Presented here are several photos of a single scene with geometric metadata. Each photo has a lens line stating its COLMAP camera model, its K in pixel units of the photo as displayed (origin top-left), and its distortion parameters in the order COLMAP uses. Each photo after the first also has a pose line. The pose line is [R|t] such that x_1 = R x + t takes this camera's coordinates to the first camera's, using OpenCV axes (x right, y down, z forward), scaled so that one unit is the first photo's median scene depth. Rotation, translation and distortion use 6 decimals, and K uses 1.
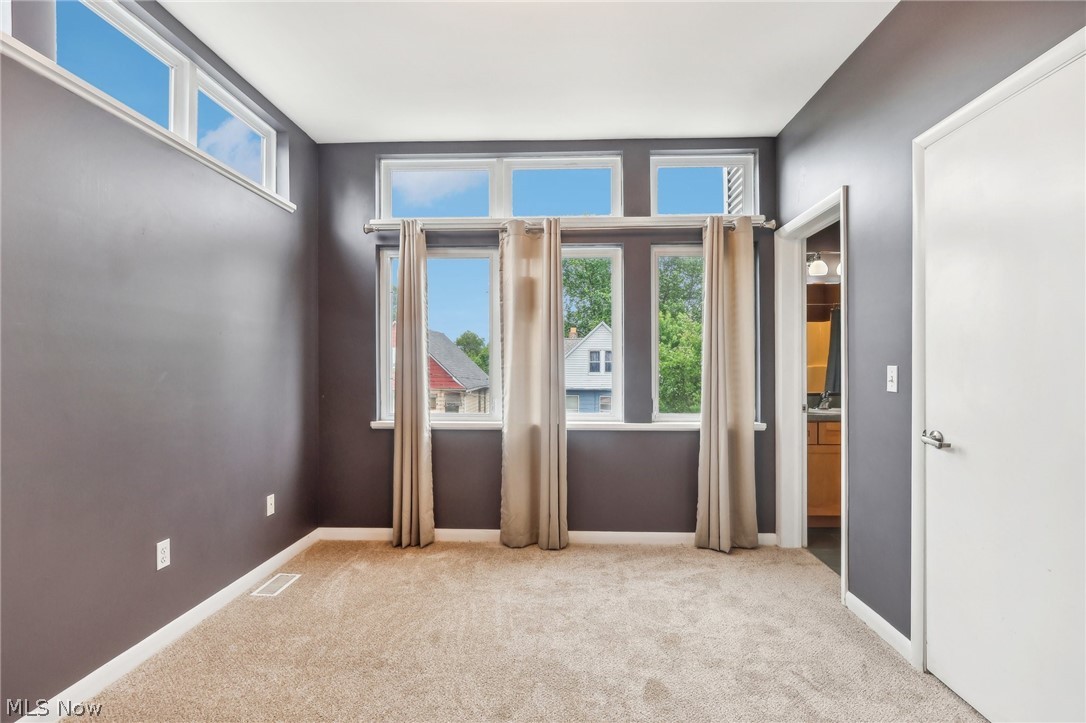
lens RADIAL K [[521.7, 0, 543.7], [0, 521.7, 381.7], [0, 0, 1]] dist [-0.000356, 0.000037]
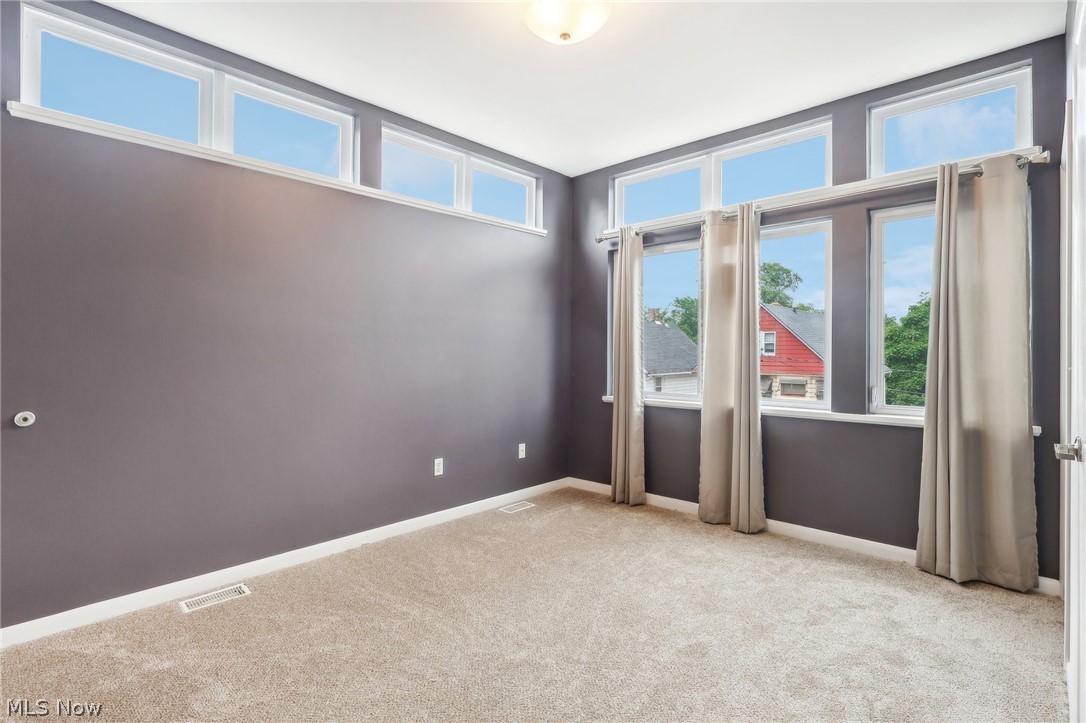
lens RADIAL K [[521.0, 0, 543.0], [0, 521.0, 361.5], [0, 0, 1]] dist [-0.000223, 0.000296]
pose [[0.760513, 0.011040, -0.649229, 0.369066], [-0.016511, 0.999861, -0.002340, 0.001081], [0.649113, 0.012499, 0.760589, -0.017484]]
